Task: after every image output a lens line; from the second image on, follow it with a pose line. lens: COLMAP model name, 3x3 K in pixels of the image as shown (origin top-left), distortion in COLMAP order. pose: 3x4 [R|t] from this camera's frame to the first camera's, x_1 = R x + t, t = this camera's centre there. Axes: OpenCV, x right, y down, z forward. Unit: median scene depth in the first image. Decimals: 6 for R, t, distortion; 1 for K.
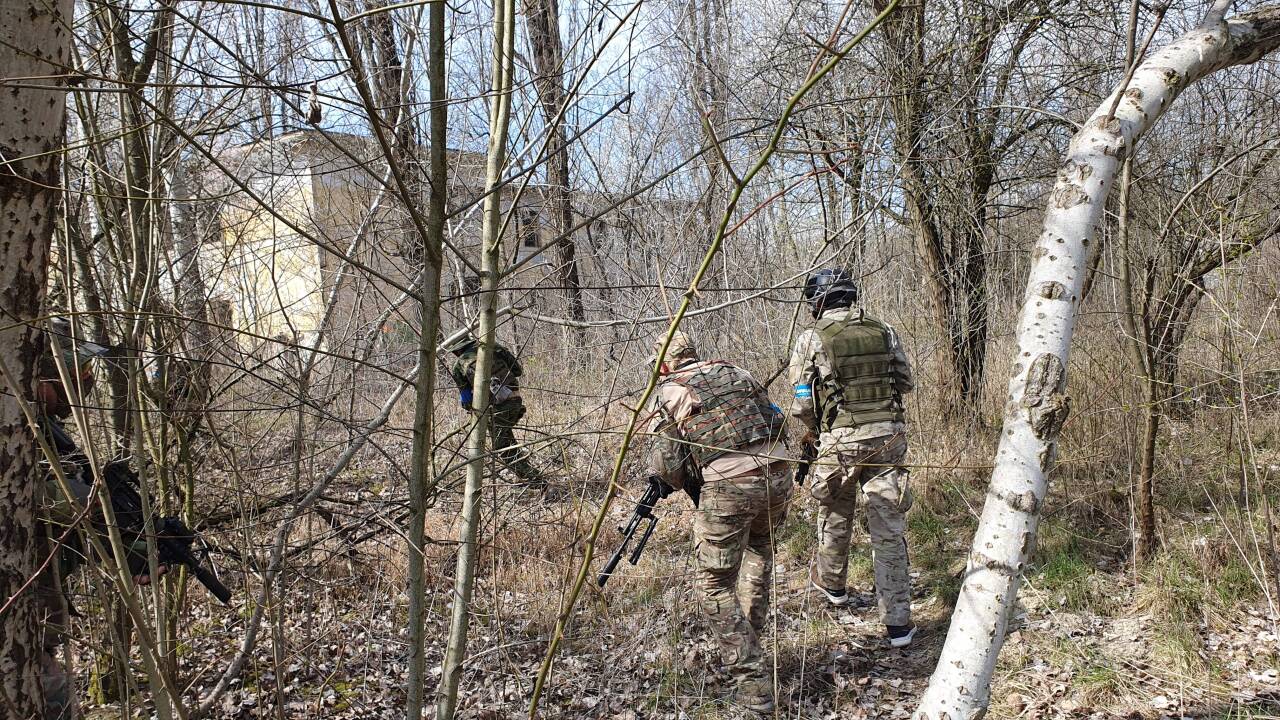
lens RADIAL K [[982.8, 0, 644.7], [0, 982.8, 354.7], [0, 0, 1]] dist [0.036523, -0.031945]
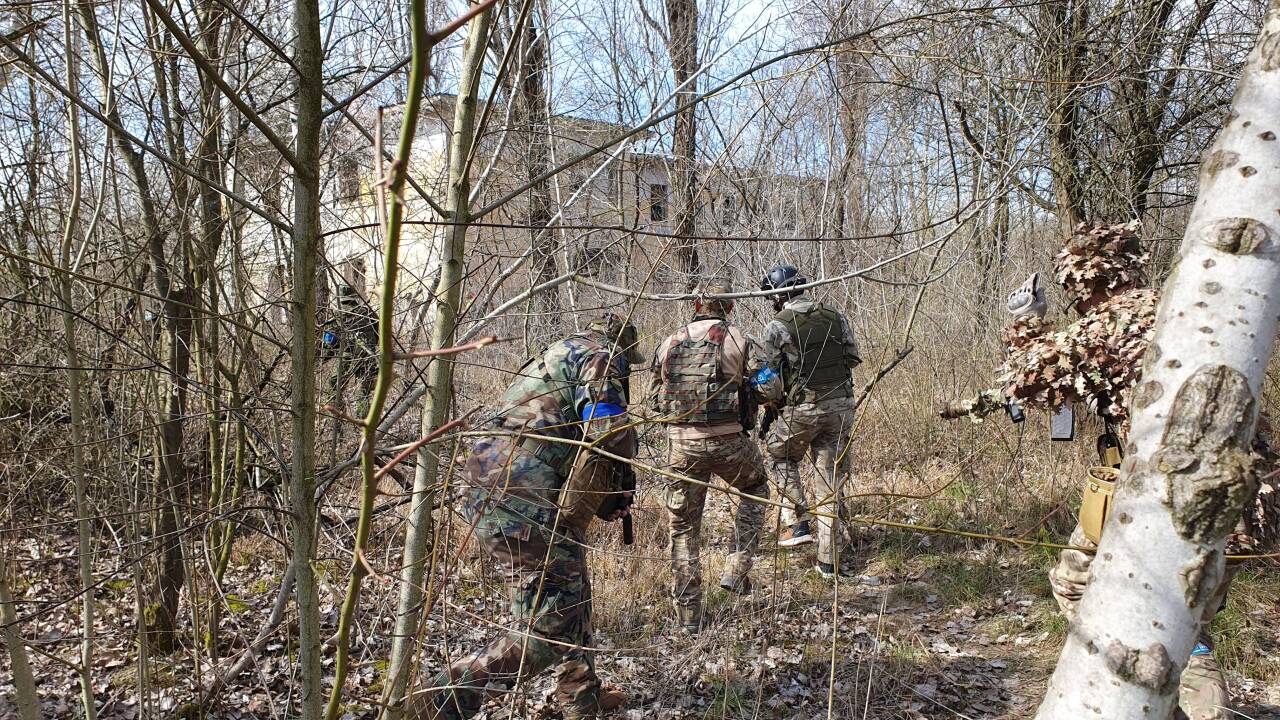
lens RADIAL K [[982.8, 0, 639.3], [0, 982.8, 364.3], [0, 0, 1]] dist [0.036523, -0.031945]
pose [[0.989161, 0.066840, -0.130743, 0.041964], [-0.062661, 0.997392, 0.035821, -0.000224], [0.132796, -0.027240, 0.990769, 0.106276]]
